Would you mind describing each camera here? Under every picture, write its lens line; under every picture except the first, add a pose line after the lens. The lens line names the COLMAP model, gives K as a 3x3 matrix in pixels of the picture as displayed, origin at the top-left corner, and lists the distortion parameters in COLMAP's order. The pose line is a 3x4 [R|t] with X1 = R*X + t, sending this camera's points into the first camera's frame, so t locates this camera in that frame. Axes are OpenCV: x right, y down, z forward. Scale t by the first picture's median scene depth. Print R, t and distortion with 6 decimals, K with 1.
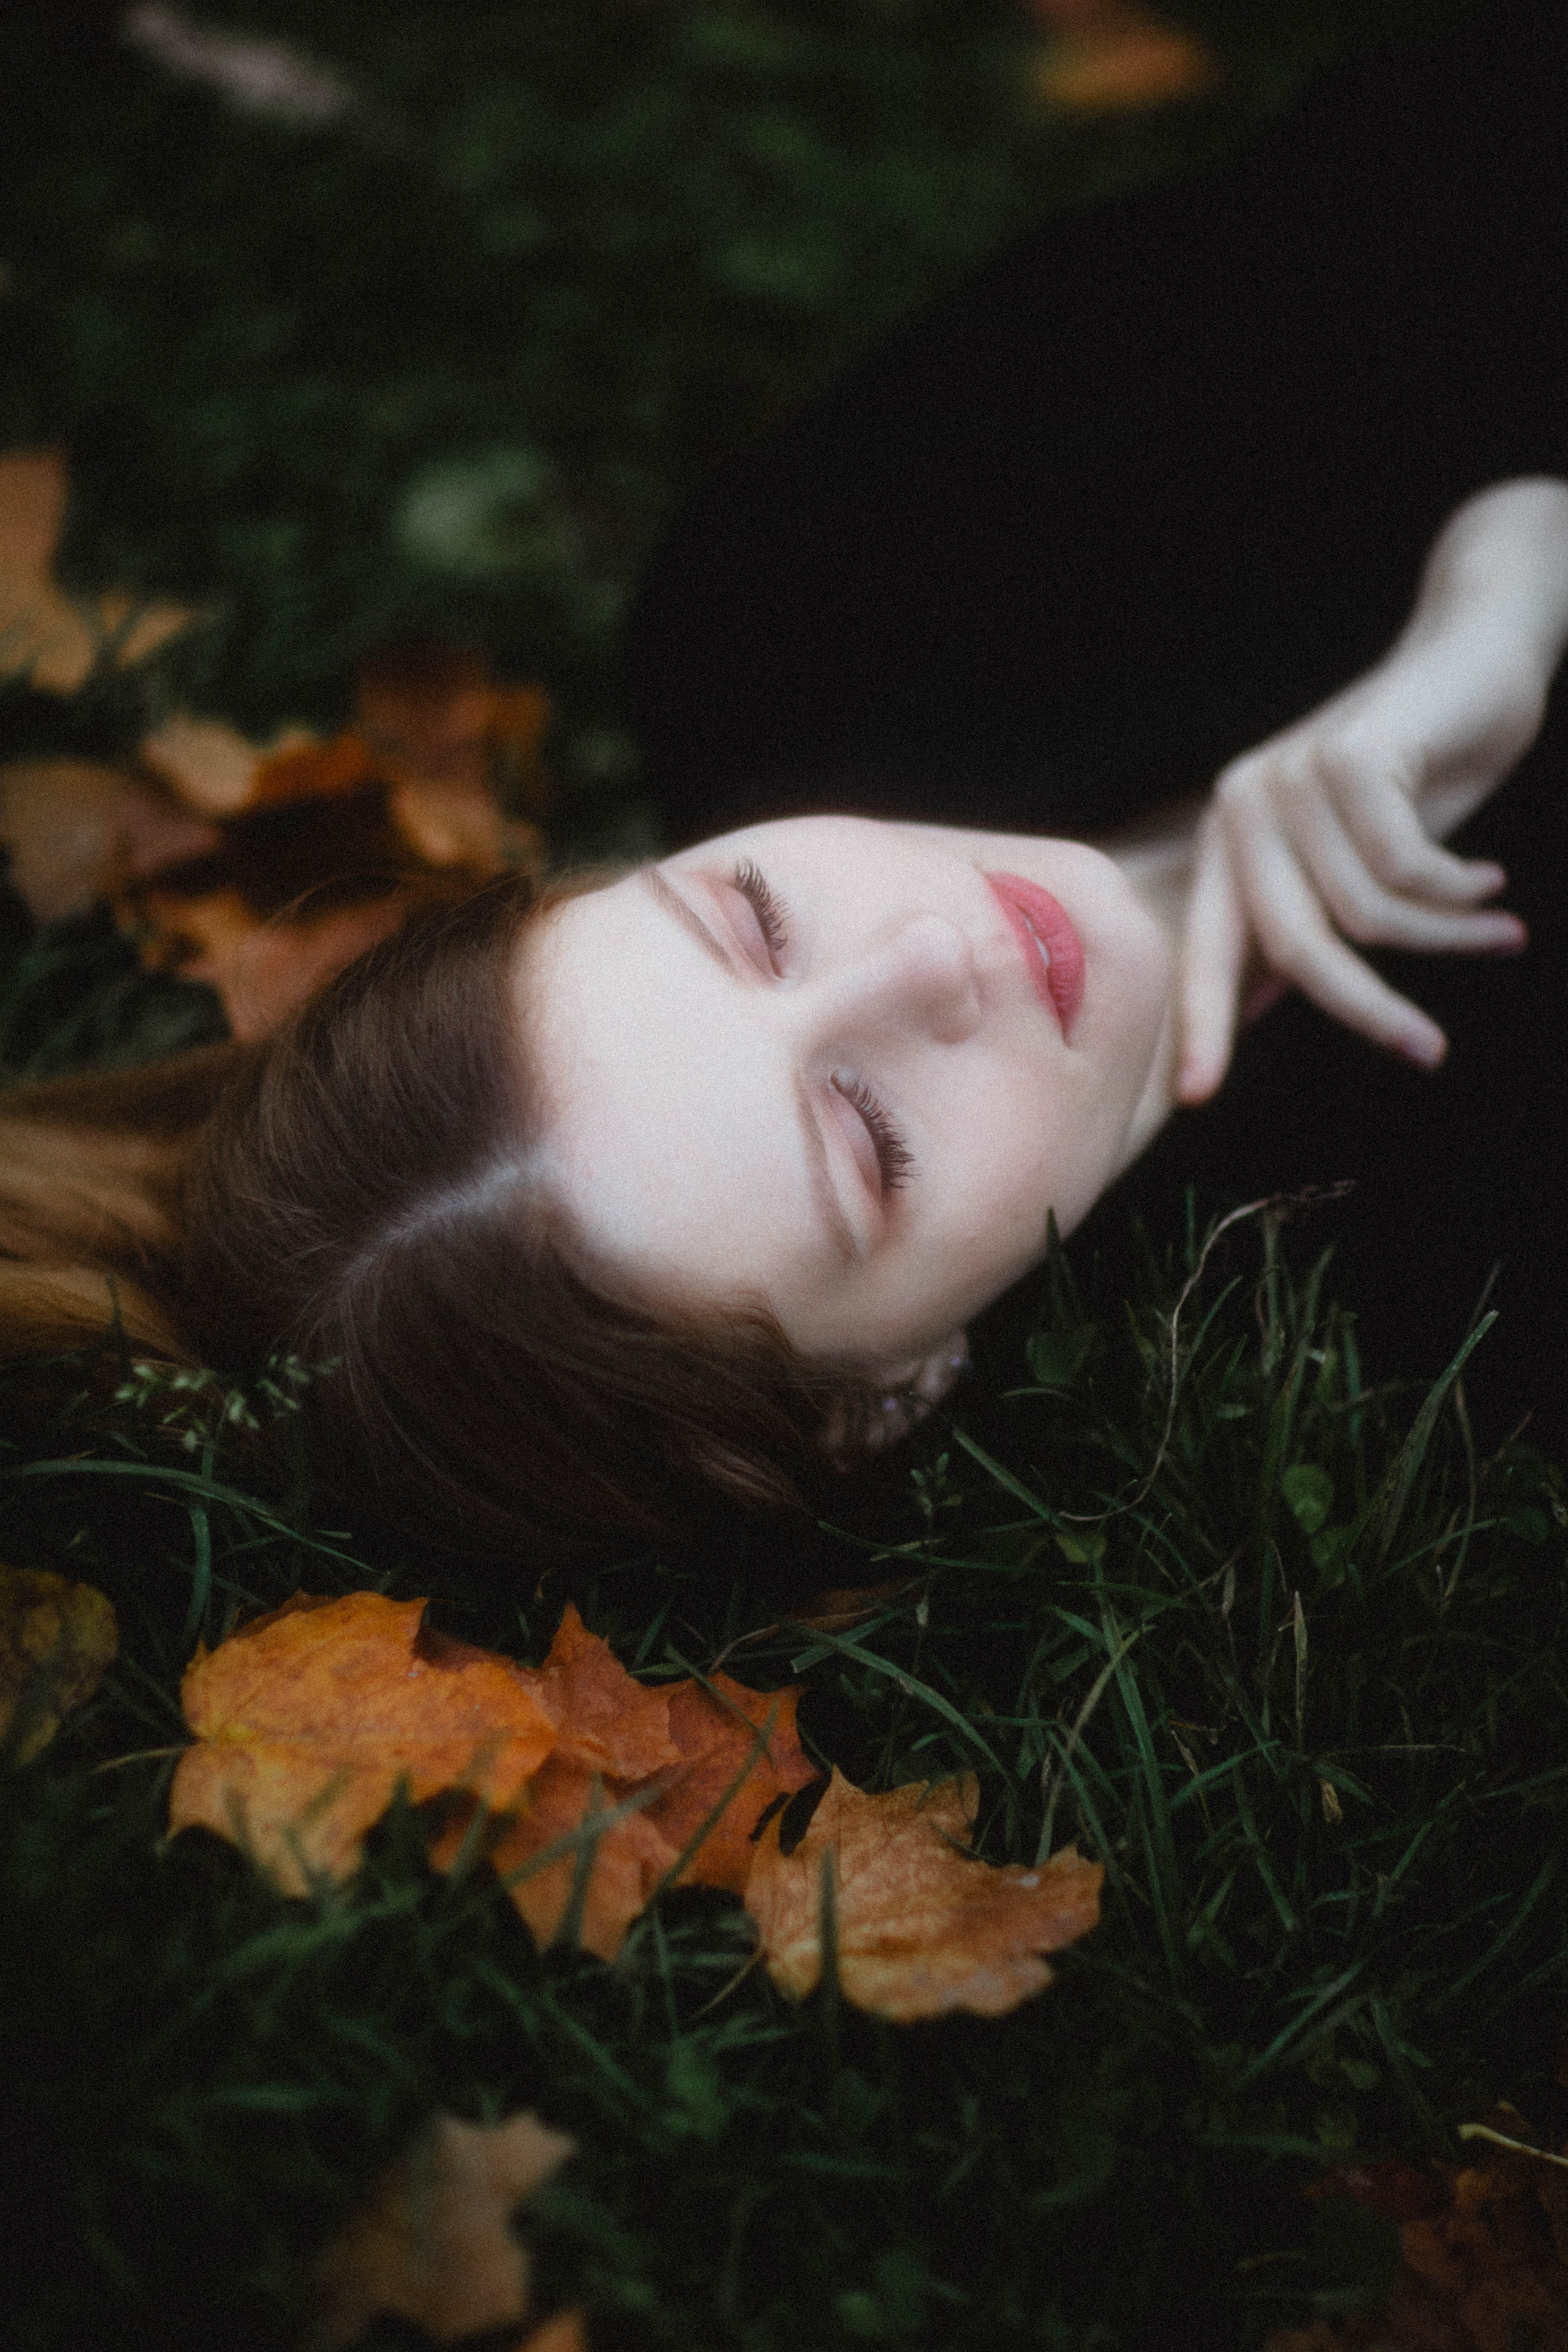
lens RADIAL K [[5688.5, 0, 784.0], [0, 5688.5, 1176.0], [0, 0, 1]] dist [0.343104, 0.282107]
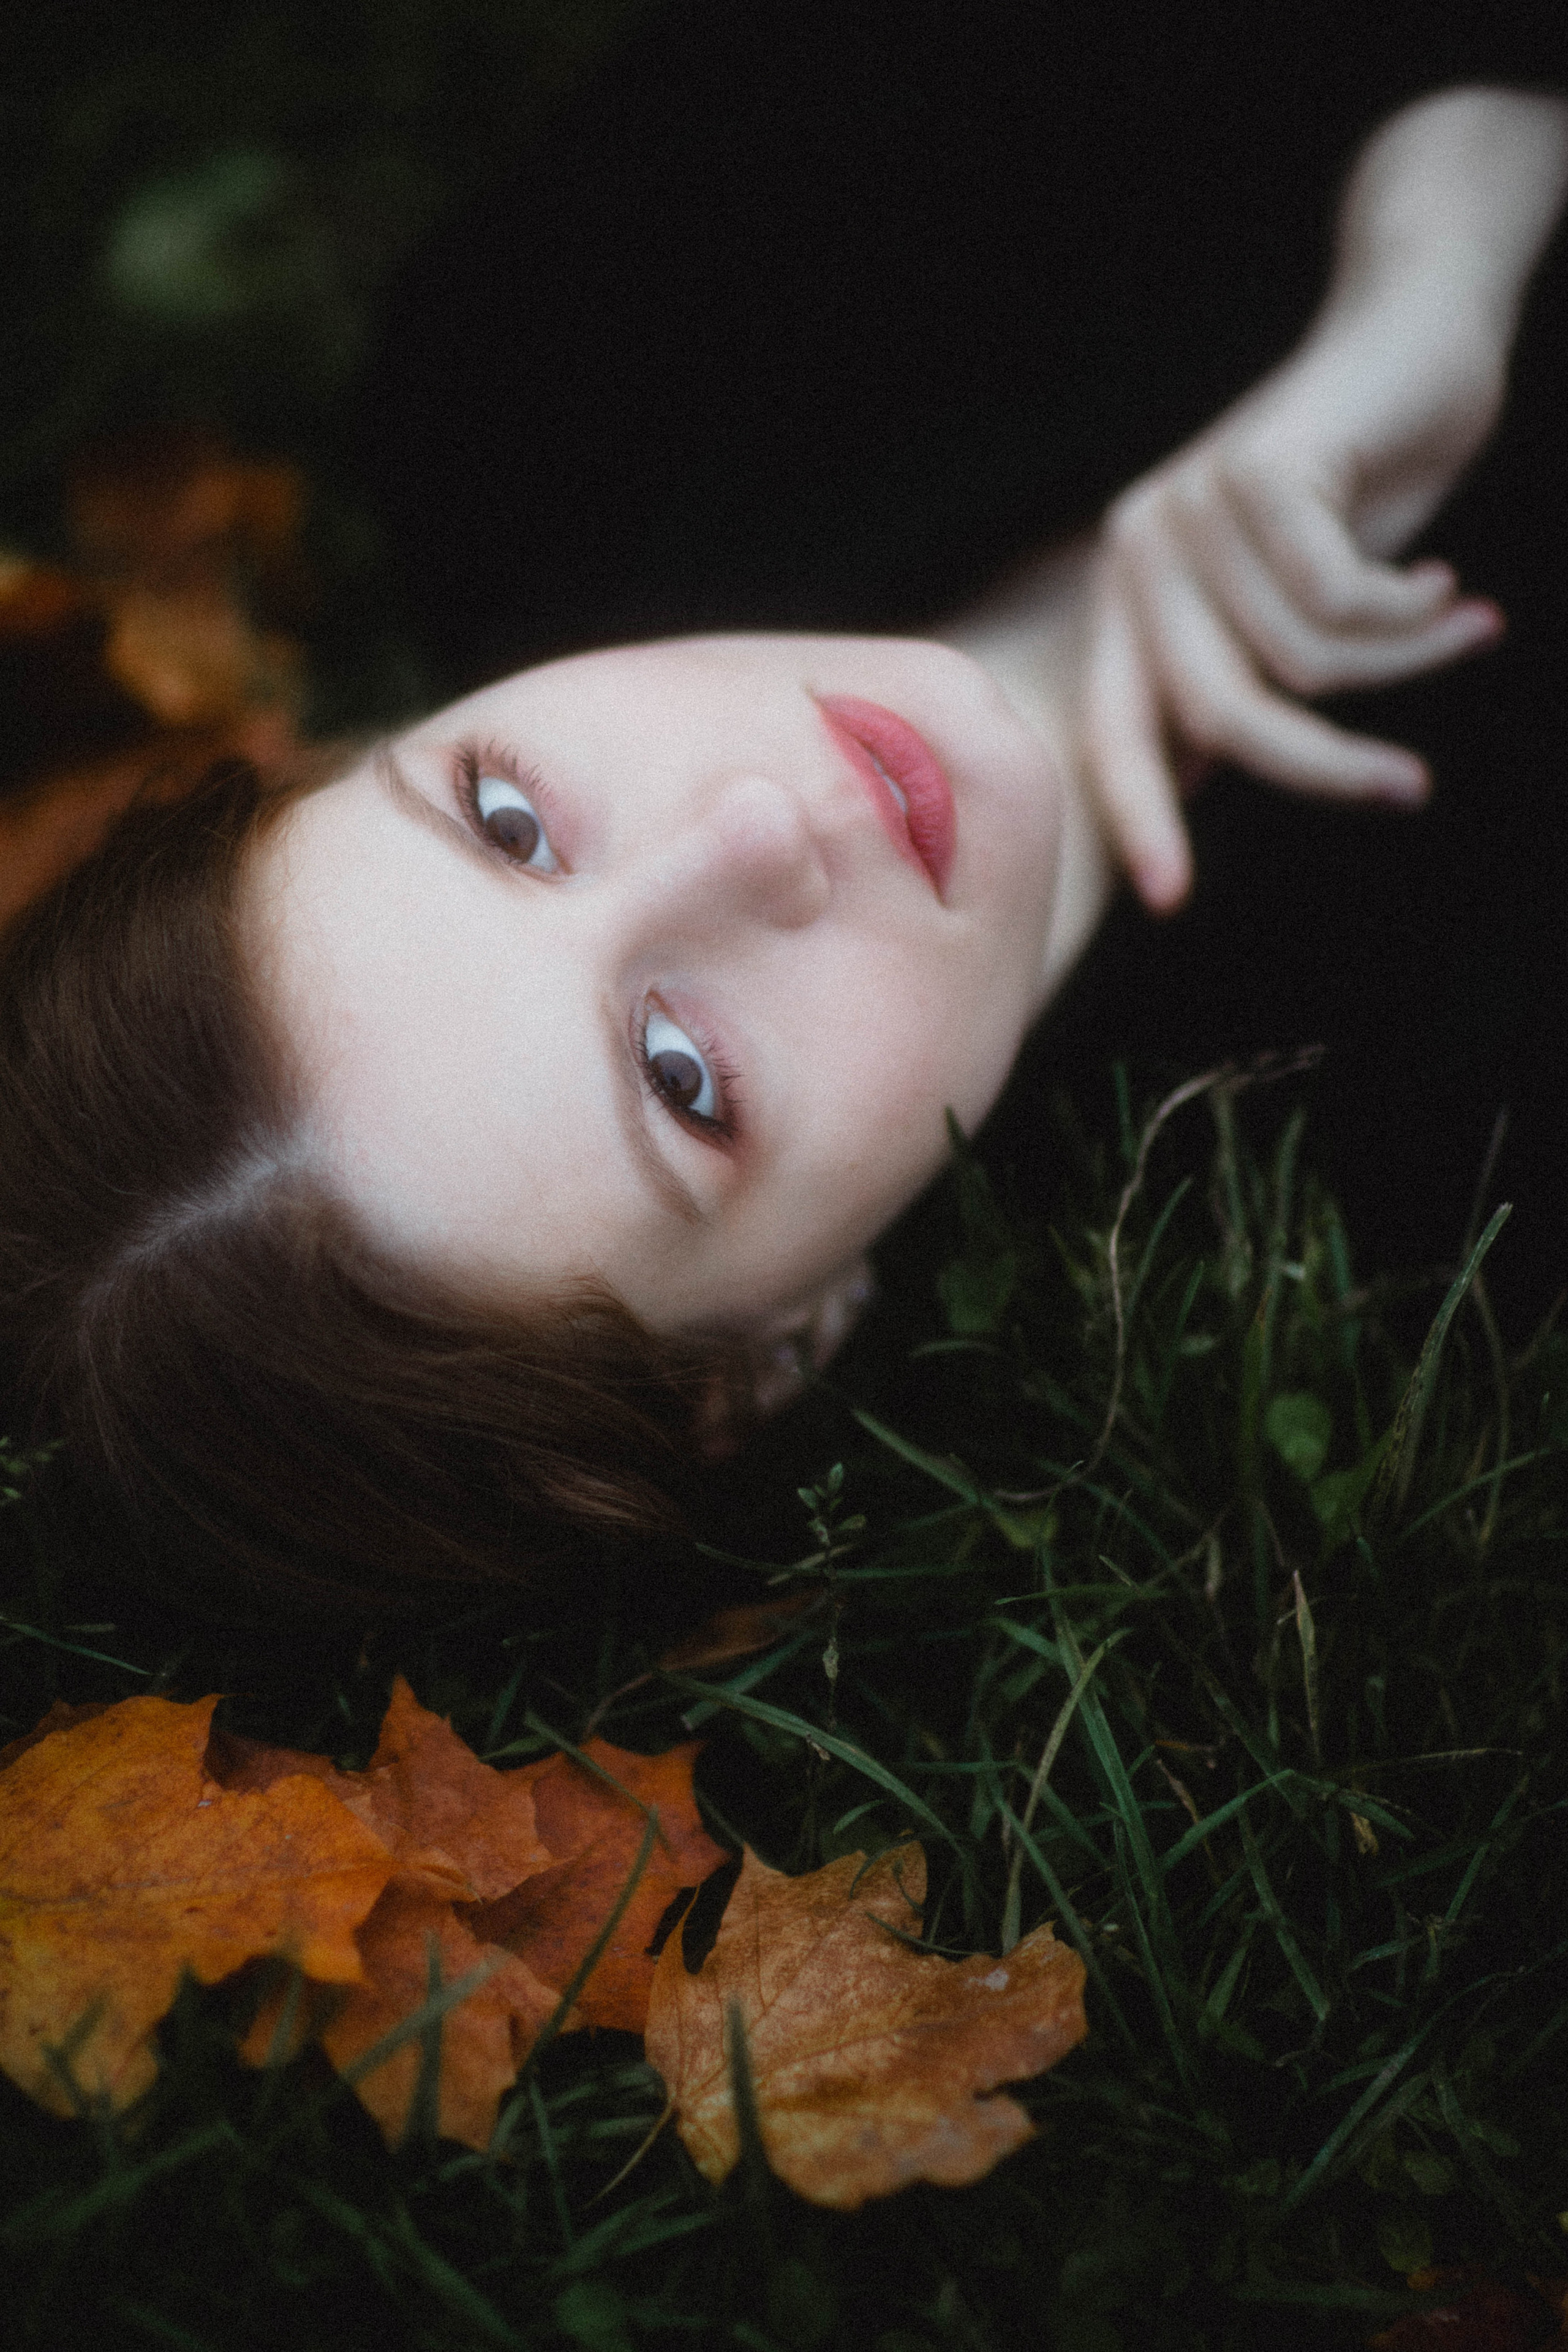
lens RADIAL K [[5688.5, 0, 784.0], [0, 5688.5, 1176.0], [0, 0, 1]] dist [0.343104, 0.282107]
pose [[0.994688, -0.102203, -0.012284, 0.033971], [0.102894, 0.990642, 0.089675, -0.062246], [0.003004, -0.090462, 0.995895, 0.206430]]
